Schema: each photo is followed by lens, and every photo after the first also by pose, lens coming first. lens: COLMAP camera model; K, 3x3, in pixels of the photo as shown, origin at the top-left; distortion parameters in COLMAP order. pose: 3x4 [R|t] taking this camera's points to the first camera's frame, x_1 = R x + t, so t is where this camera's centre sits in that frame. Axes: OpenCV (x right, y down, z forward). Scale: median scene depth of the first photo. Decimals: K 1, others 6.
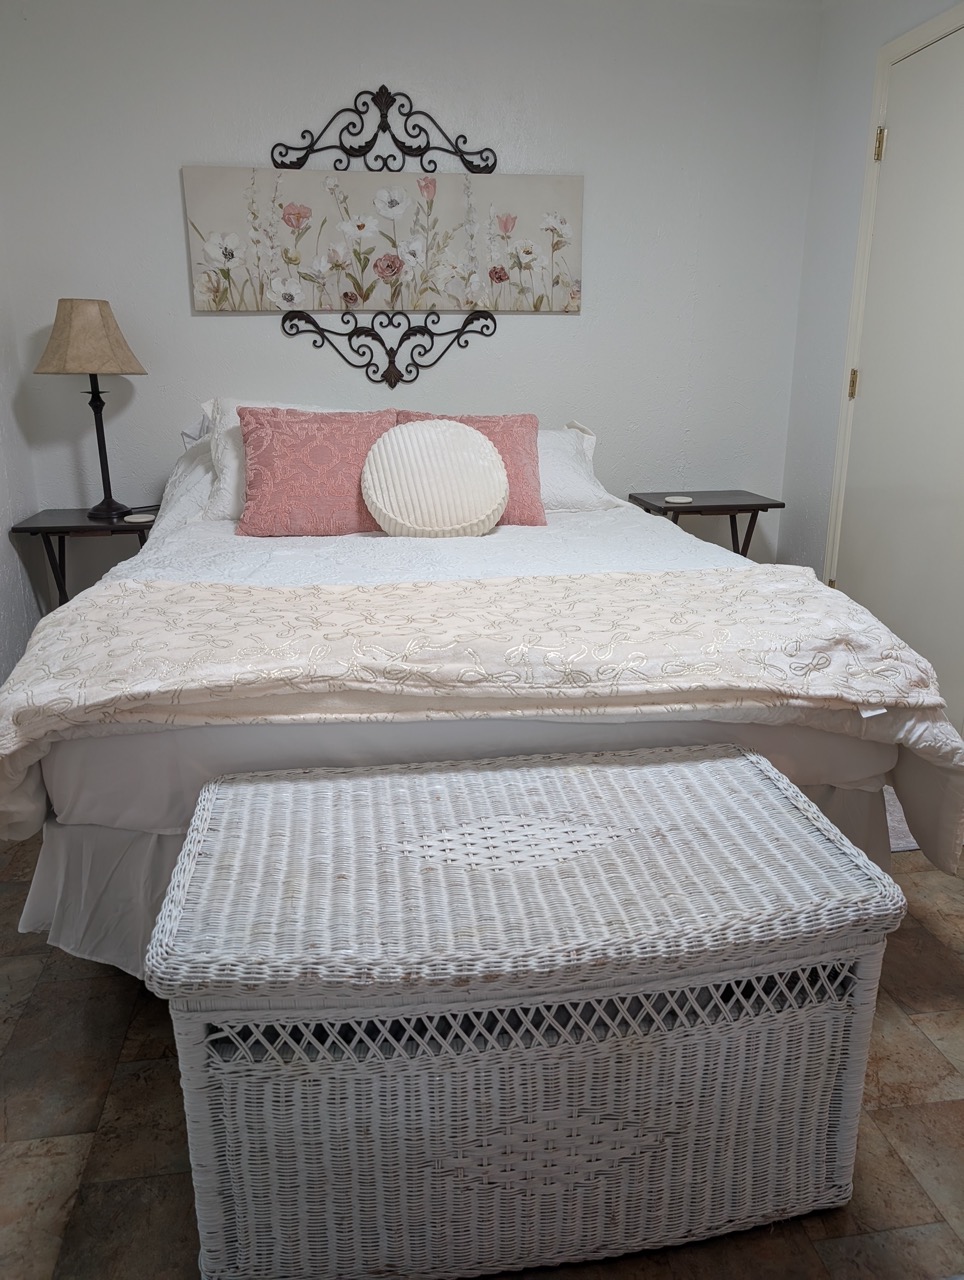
lens RADIAL K [[939.9, 0, 486.4], [0, 939.9, 634.0], [0, 0, 1]] dist [-0.004705, 0.004504]
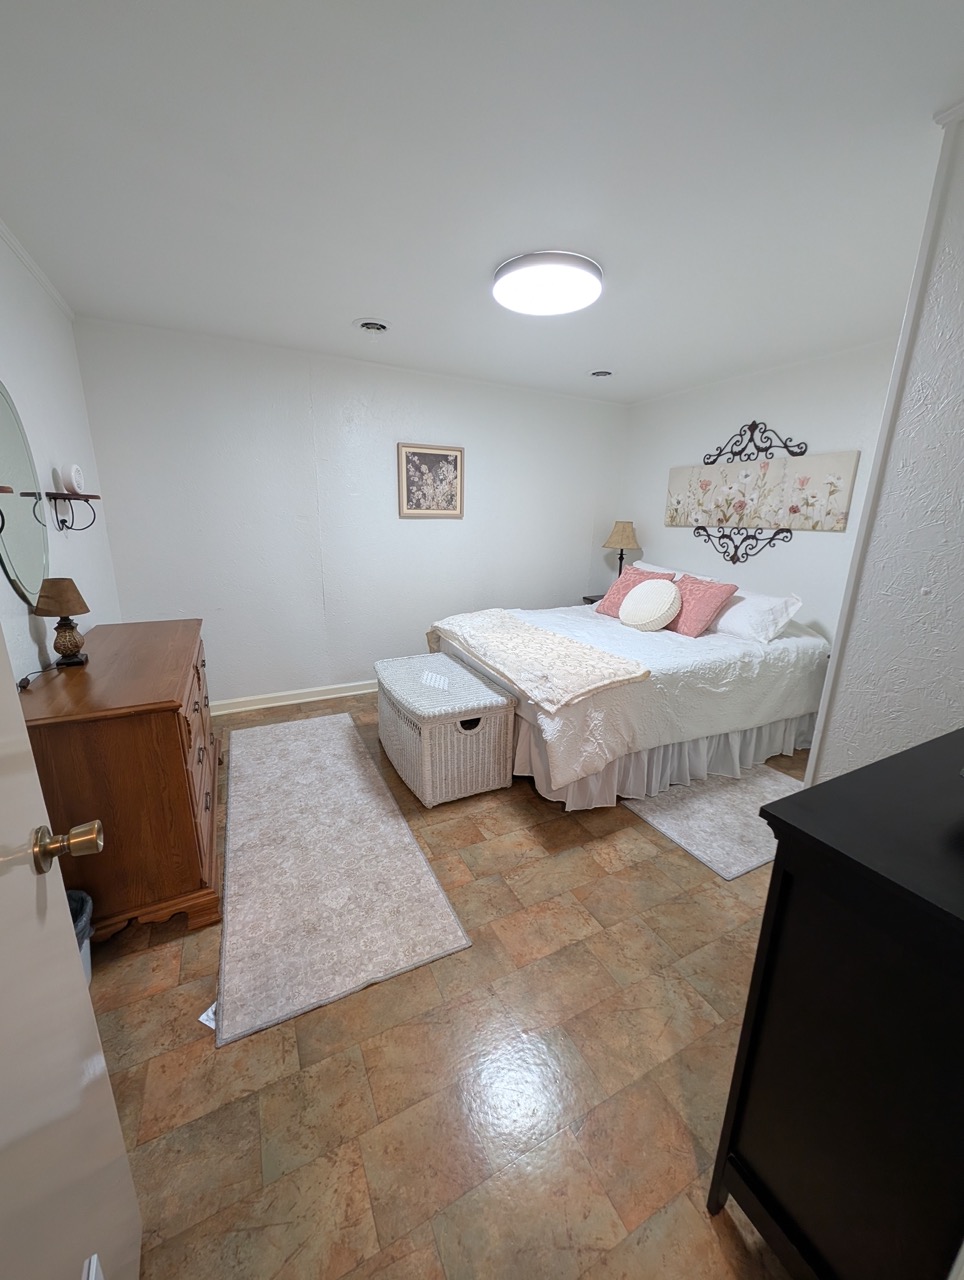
lens RADIAL K [[493.9, 0, 483.5], [0, 493.9, 638.3], [0, 0, 1]] dist [-0.001953, -0.000034]
pose [[0.306186, 0.241456, -0.920841, 0.783687], [-0.280821, 0.947164, 0.154983, -0.128750], [0.909609, 0.211138, 0.357815, 0.169070]]
